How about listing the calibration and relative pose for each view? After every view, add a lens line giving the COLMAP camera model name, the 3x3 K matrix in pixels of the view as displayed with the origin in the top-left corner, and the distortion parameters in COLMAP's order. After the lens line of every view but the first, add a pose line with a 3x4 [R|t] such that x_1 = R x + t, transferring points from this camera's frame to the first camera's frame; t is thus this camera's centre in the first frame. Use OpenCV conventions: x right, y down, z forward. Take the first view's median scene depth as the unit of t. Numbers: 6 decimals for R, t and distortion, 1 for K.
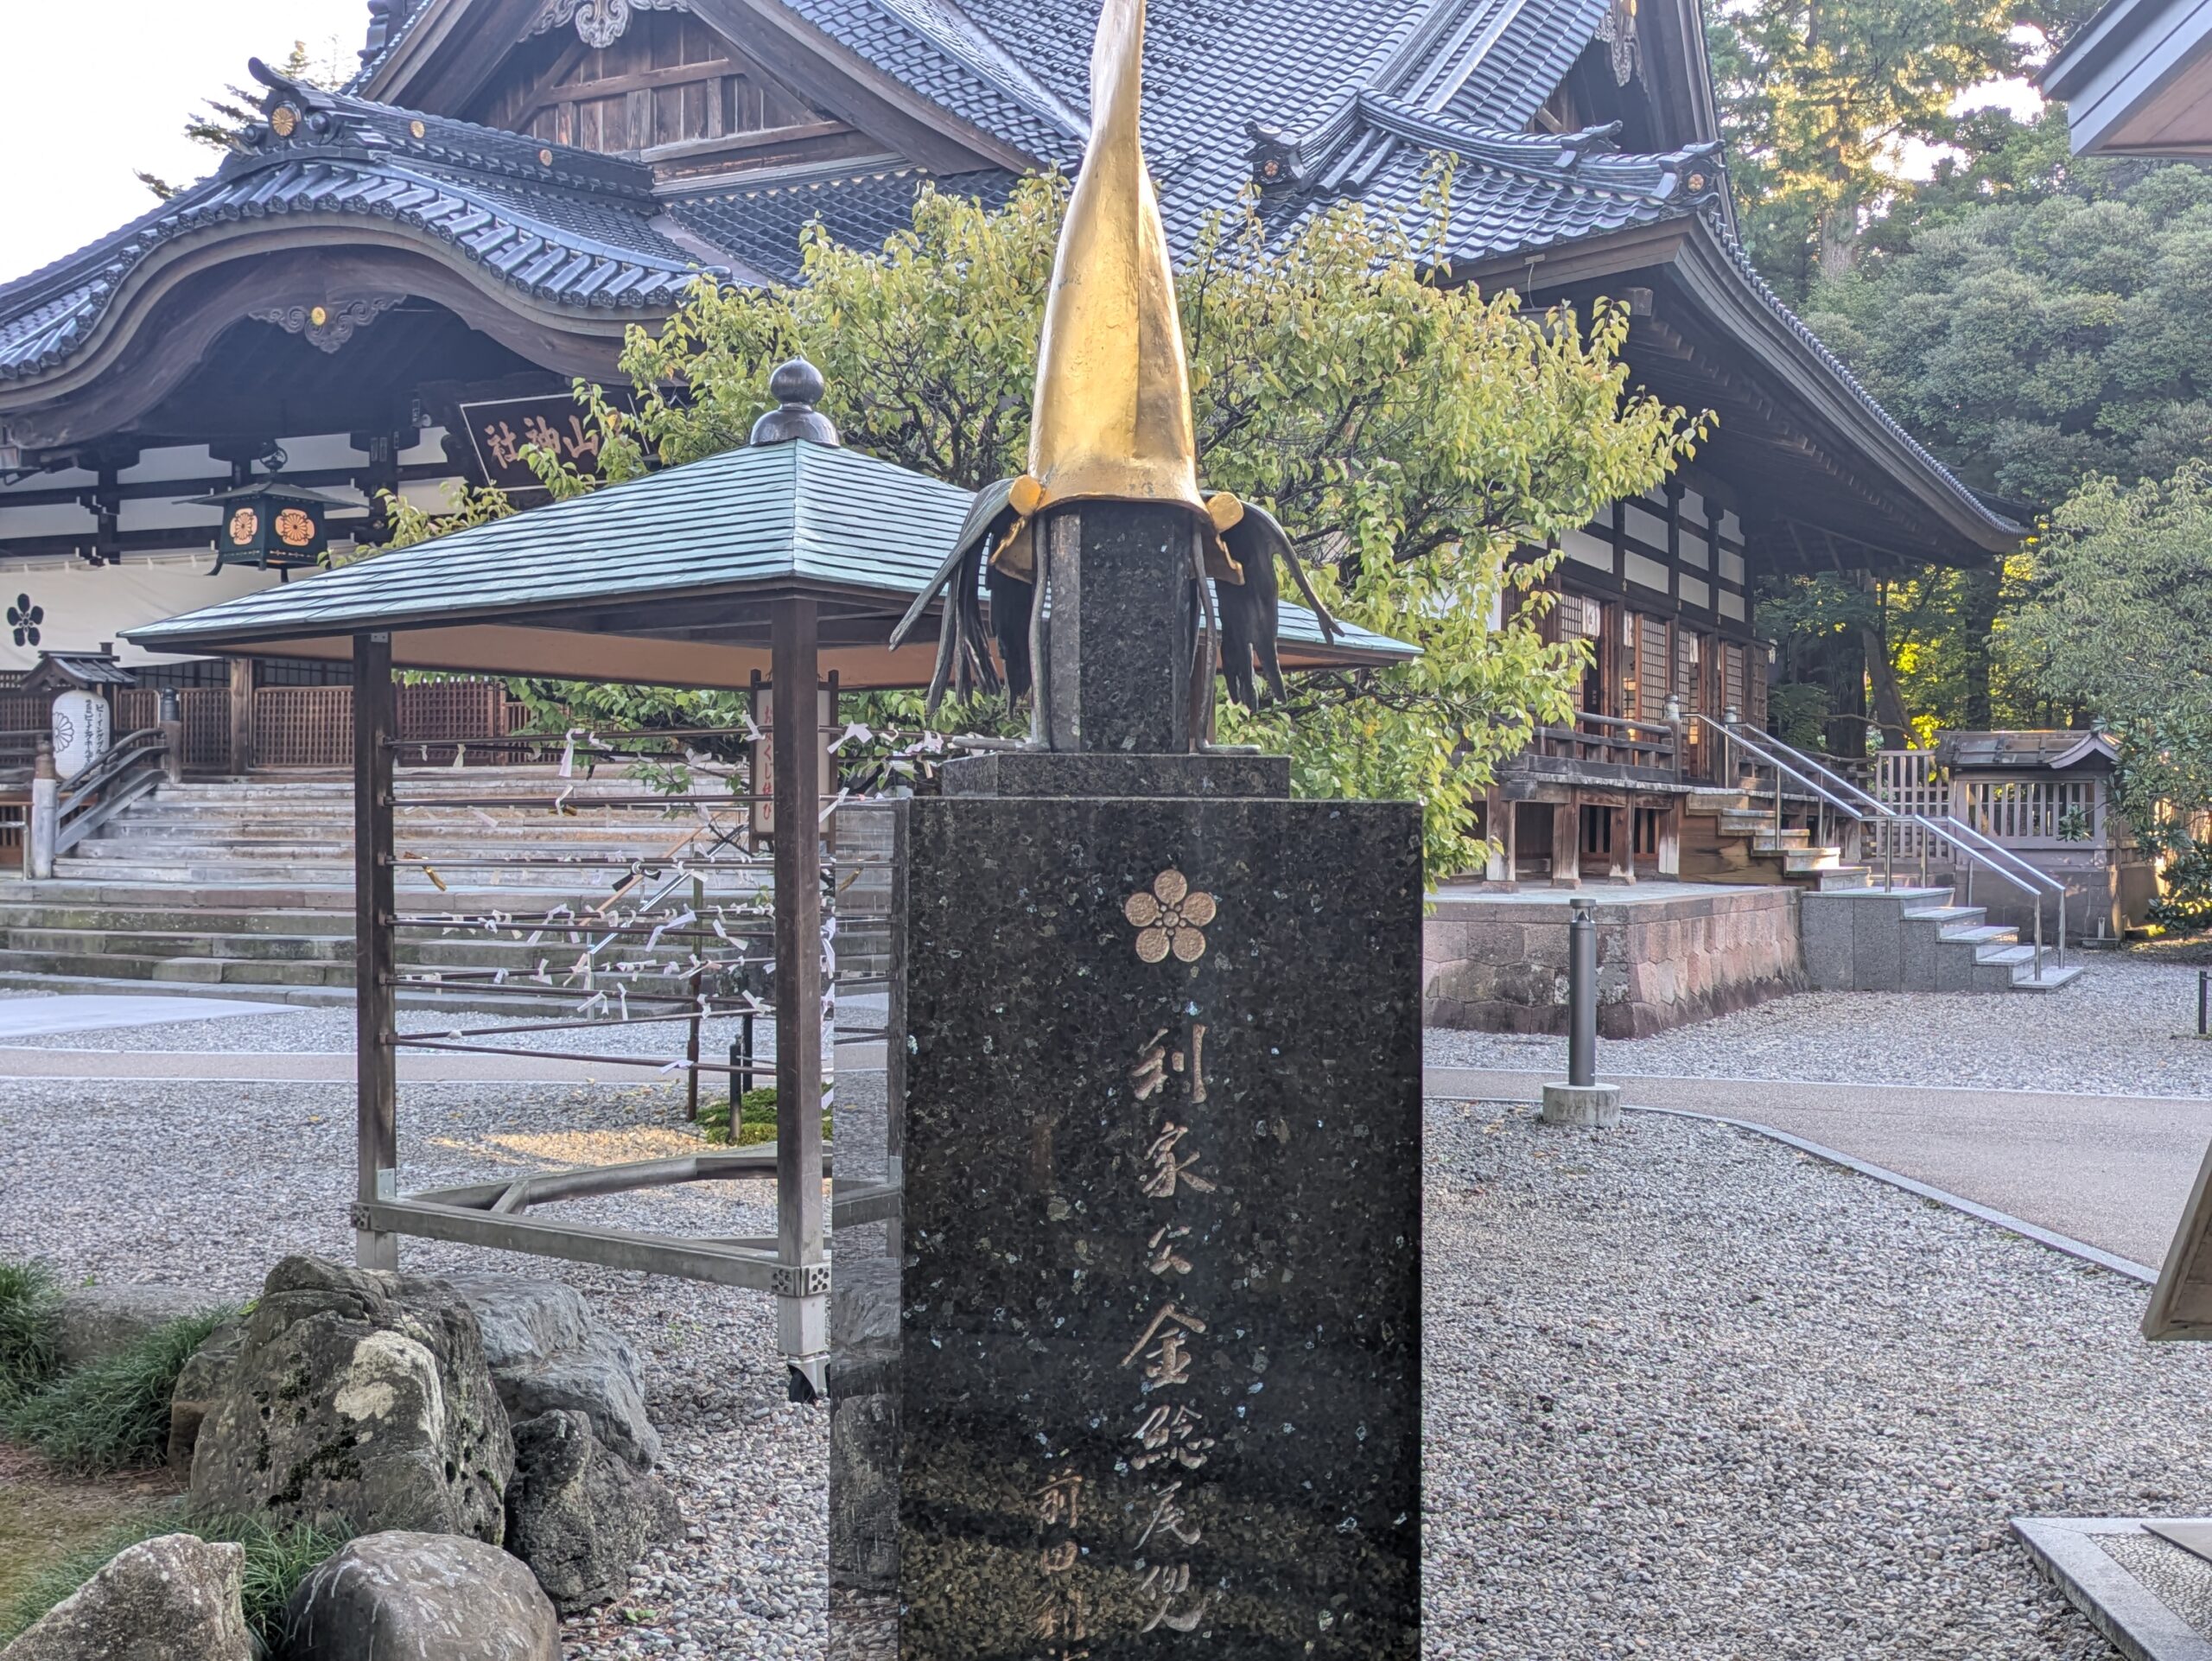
lens RADIAL K [[2462.5, 0, 1106.0], [0, 2462.5, 830.5], [0, 0, 1]] dist [0.103073, -0.269693]
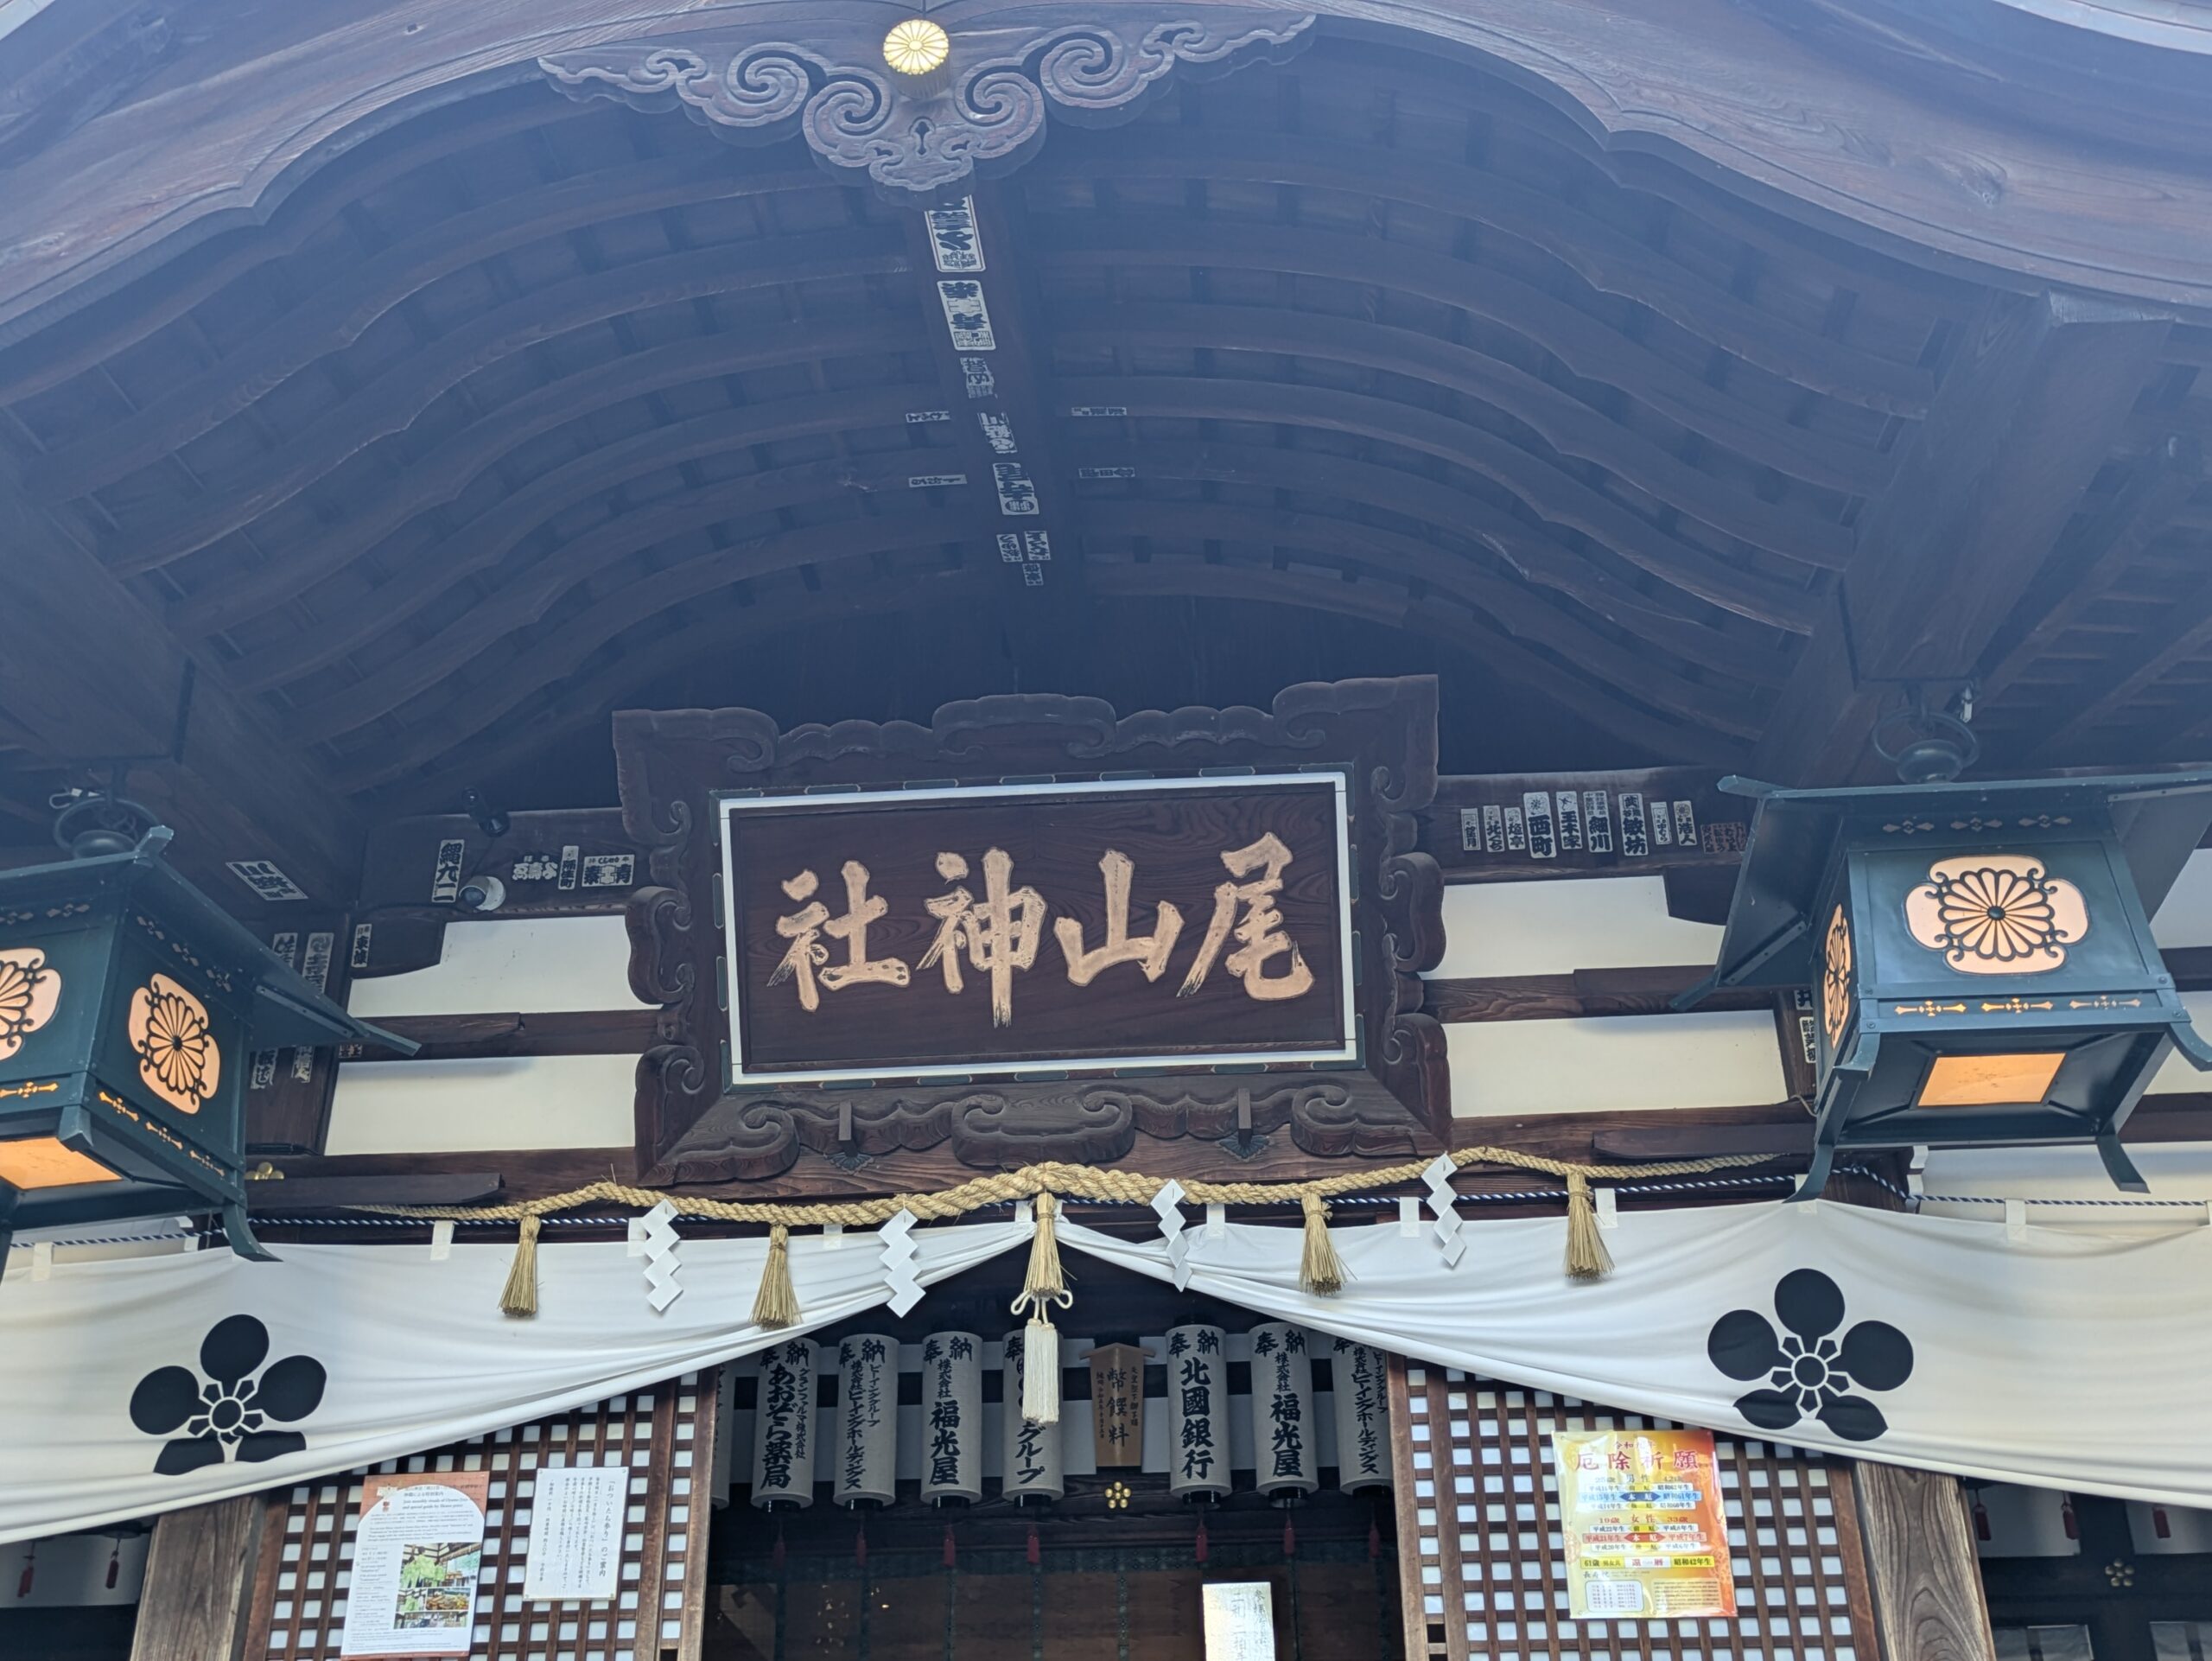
lens RADIAL K [[2462.5, 0, 1106.0], [0, 2462.5, 830.5], [0, 0, 1]] dist [0.103073, -0.269693]
pose [[0.918436, 0.183349, 0.350511, -0.331524], [0.013261, 0.871325, -0.490528, -0.005103], [-0.395347, 0.455166, 0.797825, 0.723517]]
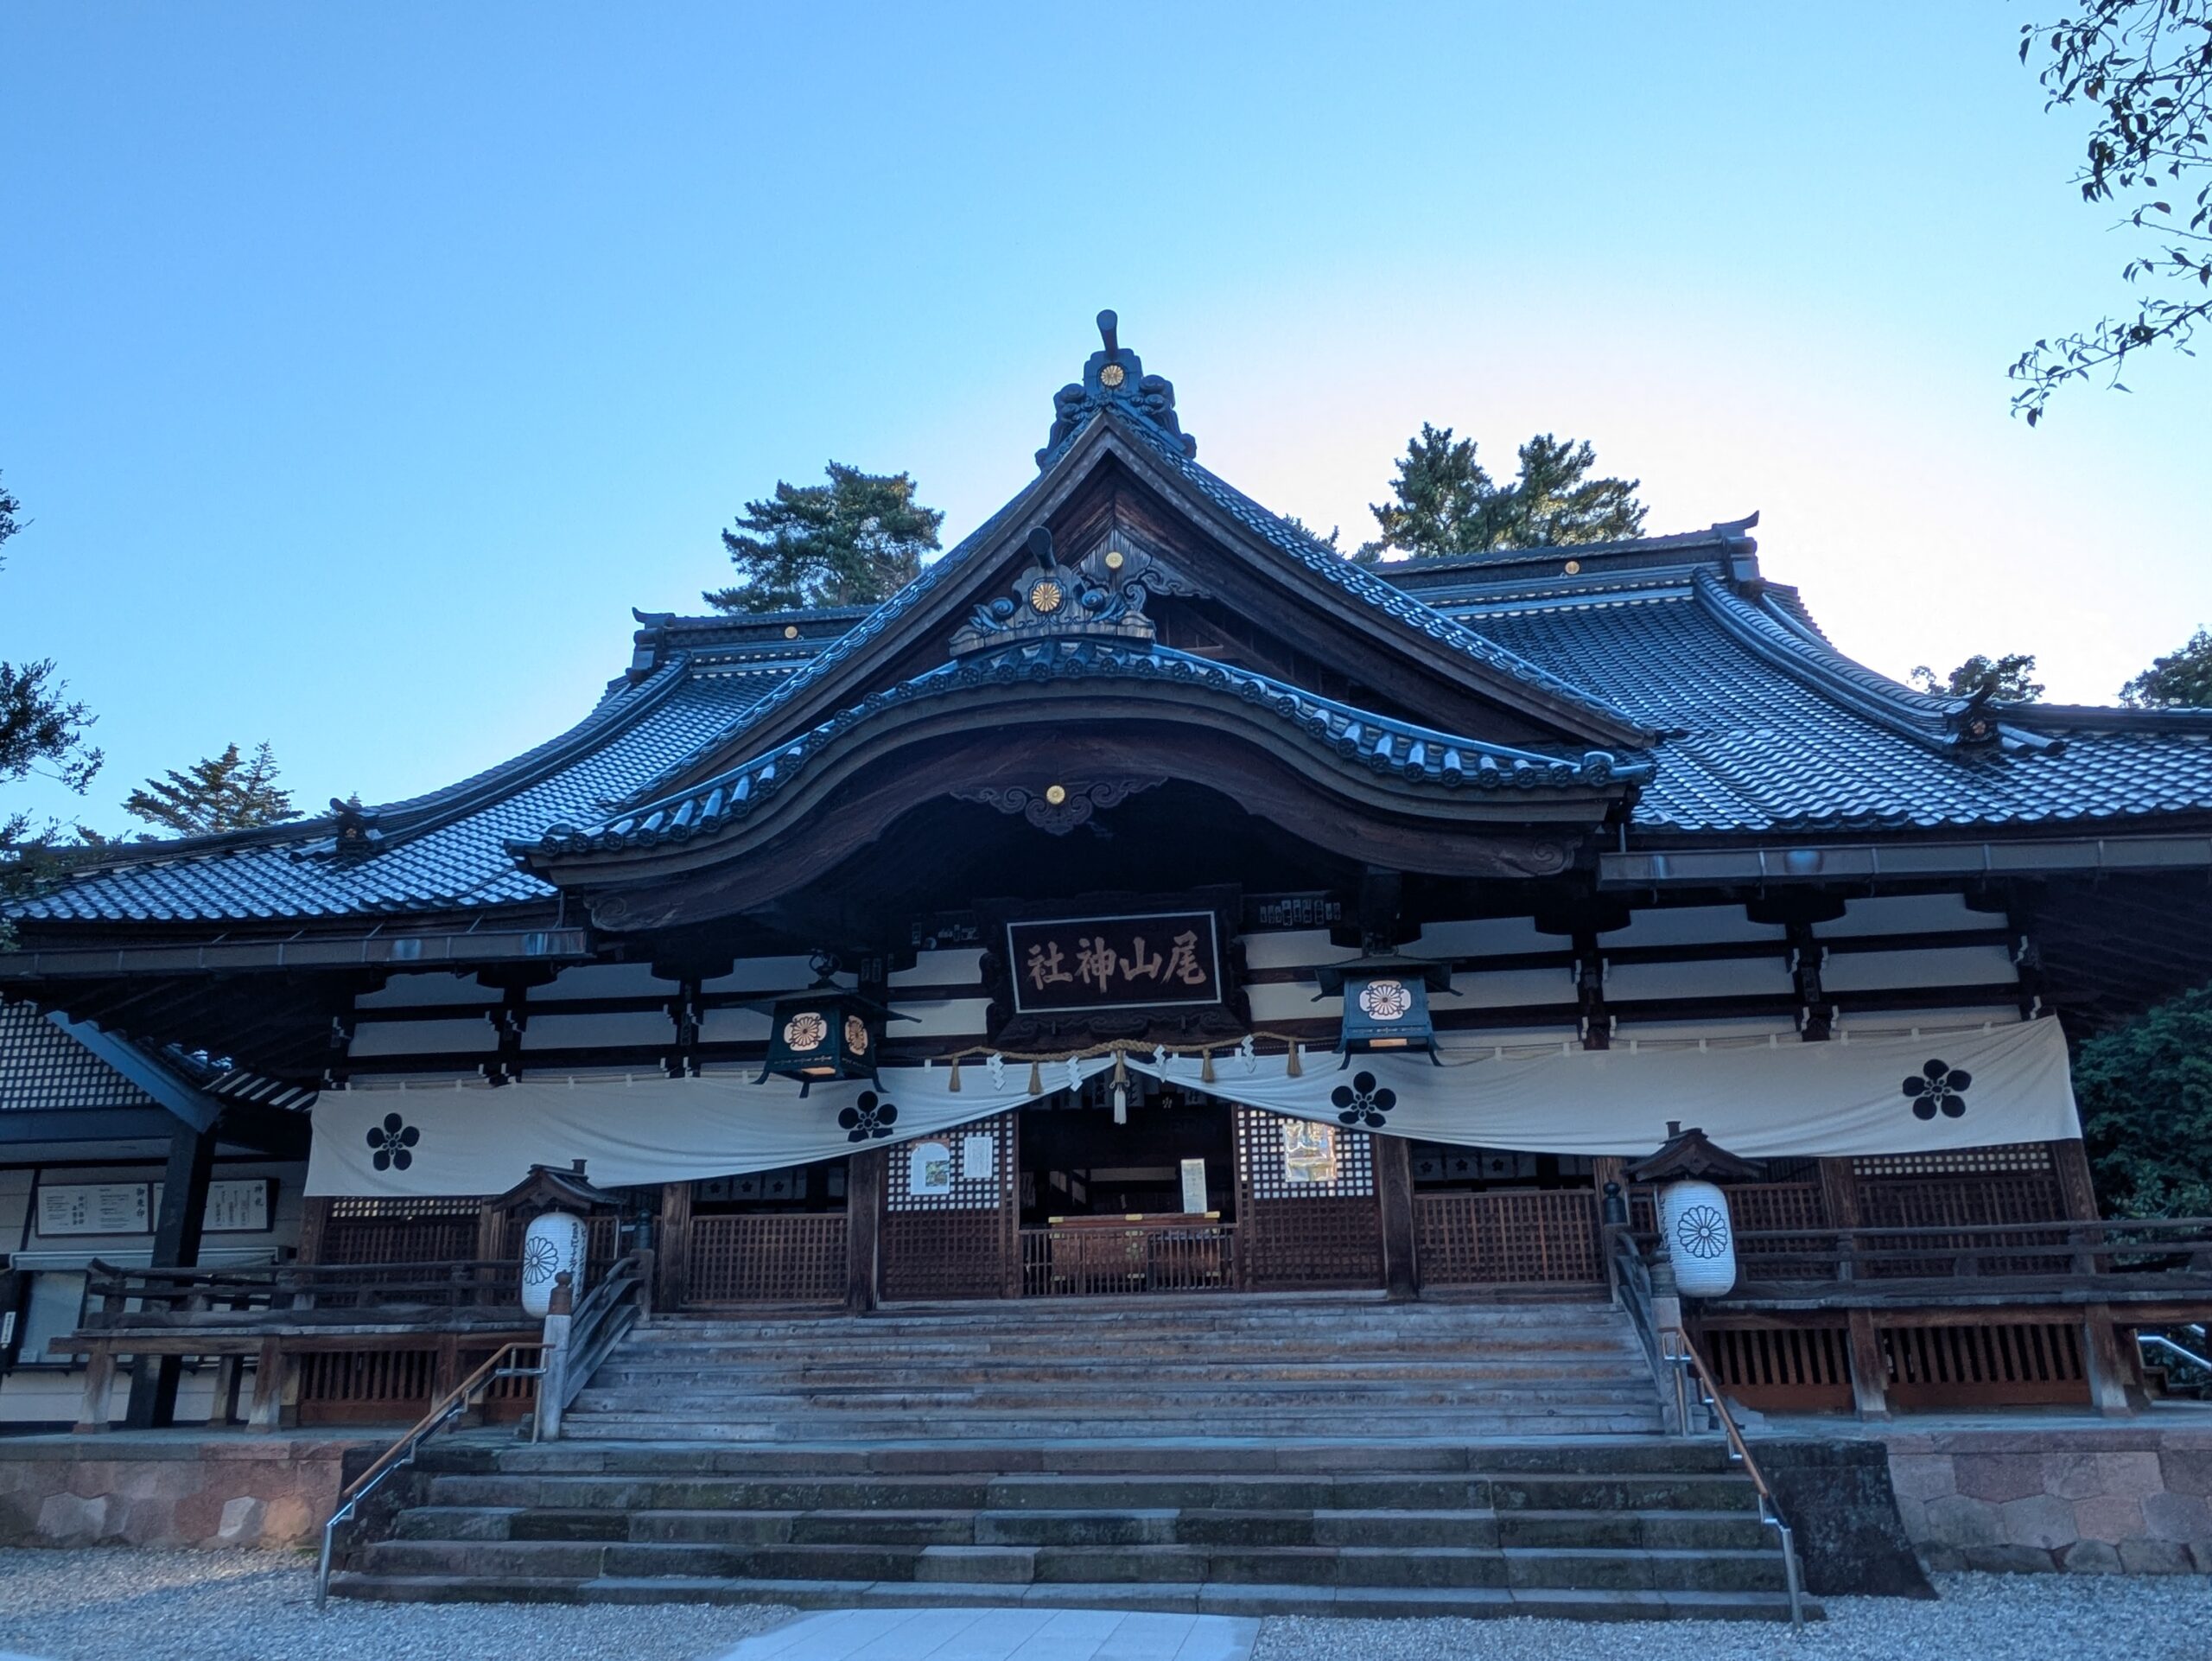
lens RADIAL K [[1577.0, 0, 1077.1], [0, 1577.0, 840.3], [0, 0, 1]] dist [0.003918, 0.002344]
pose [[0.954598, 0.081637, 0.286494, -0.422926], [0.013762, 0.948606, -0.316161, -0.001614], [-0.297580, 0.305749, 0.904413, 0.408174]]
